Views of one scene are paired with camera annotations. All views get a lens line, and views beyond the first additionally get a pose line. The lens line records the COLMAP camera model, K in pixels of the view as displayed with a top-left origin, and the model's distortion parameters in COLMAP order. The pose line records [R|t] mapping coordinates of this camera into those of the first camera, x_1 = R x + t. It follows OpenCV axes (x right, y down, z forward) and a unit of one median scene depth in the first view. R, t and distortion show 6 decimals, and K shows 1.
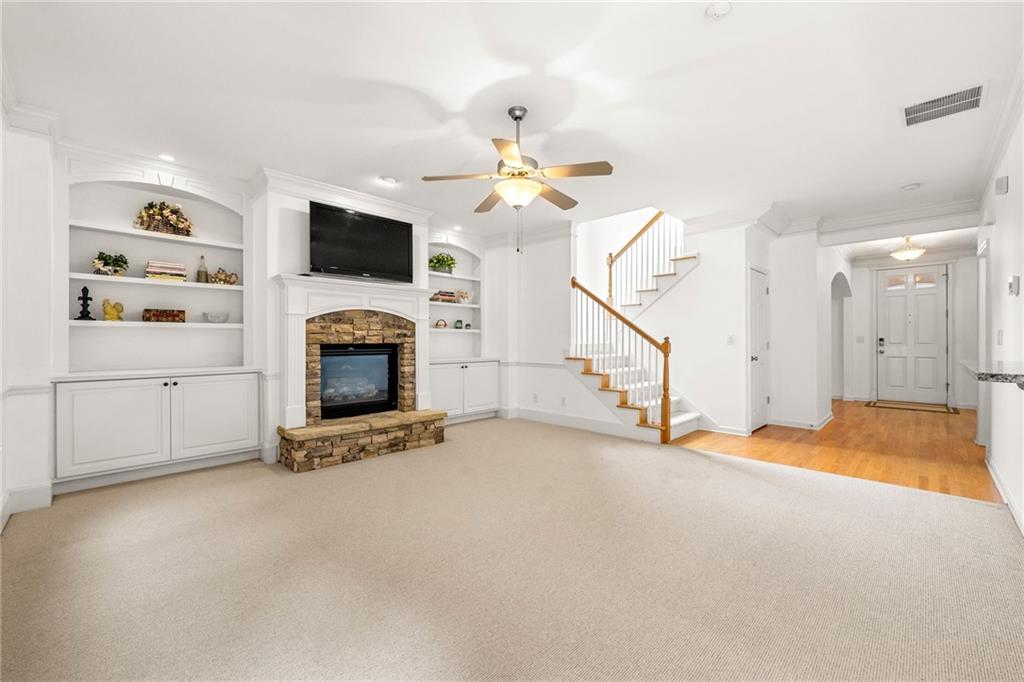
lens RADIAL K [[419.0, 0, 511.8], [0, 419.0, 341.0], [0, 0, 1]] dist [0.008866, -0.000181]
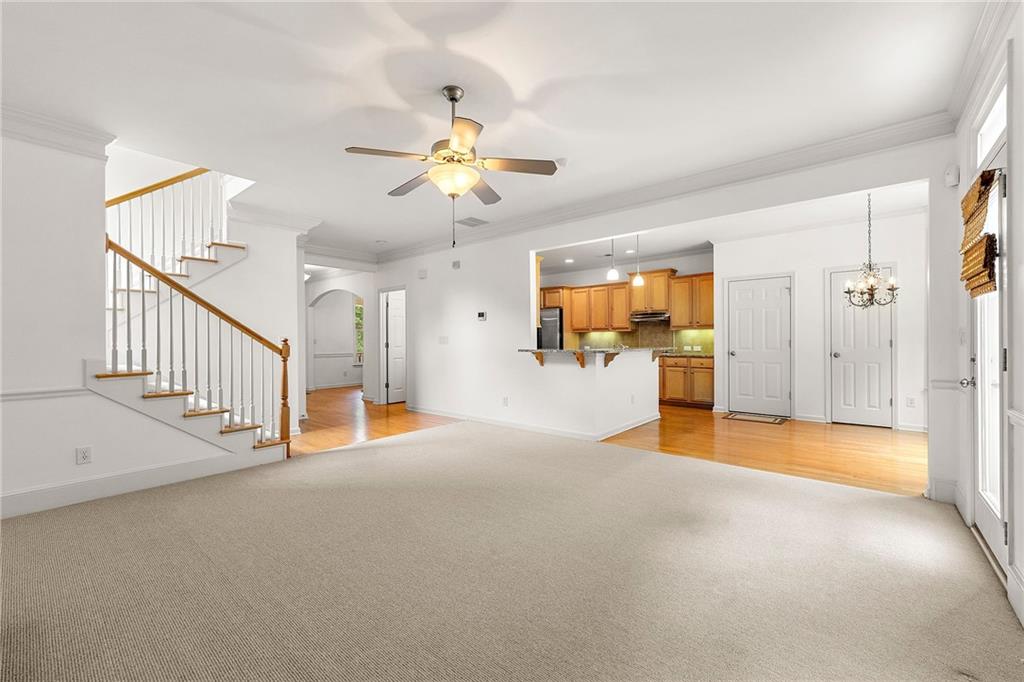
lens RADIAL K [[419.0, 0, 514.7], [0, 419.0, 340.1], [0, 0, 1]] dist [0.008866, -0.000181]
pose [[-0.090061, 0.000428, 0.995936, -0.586407], [0.013610, 0.999907, 0.000801, -0.000715], [-0.995843, 0.013627, -0.090058, 0.615109]]
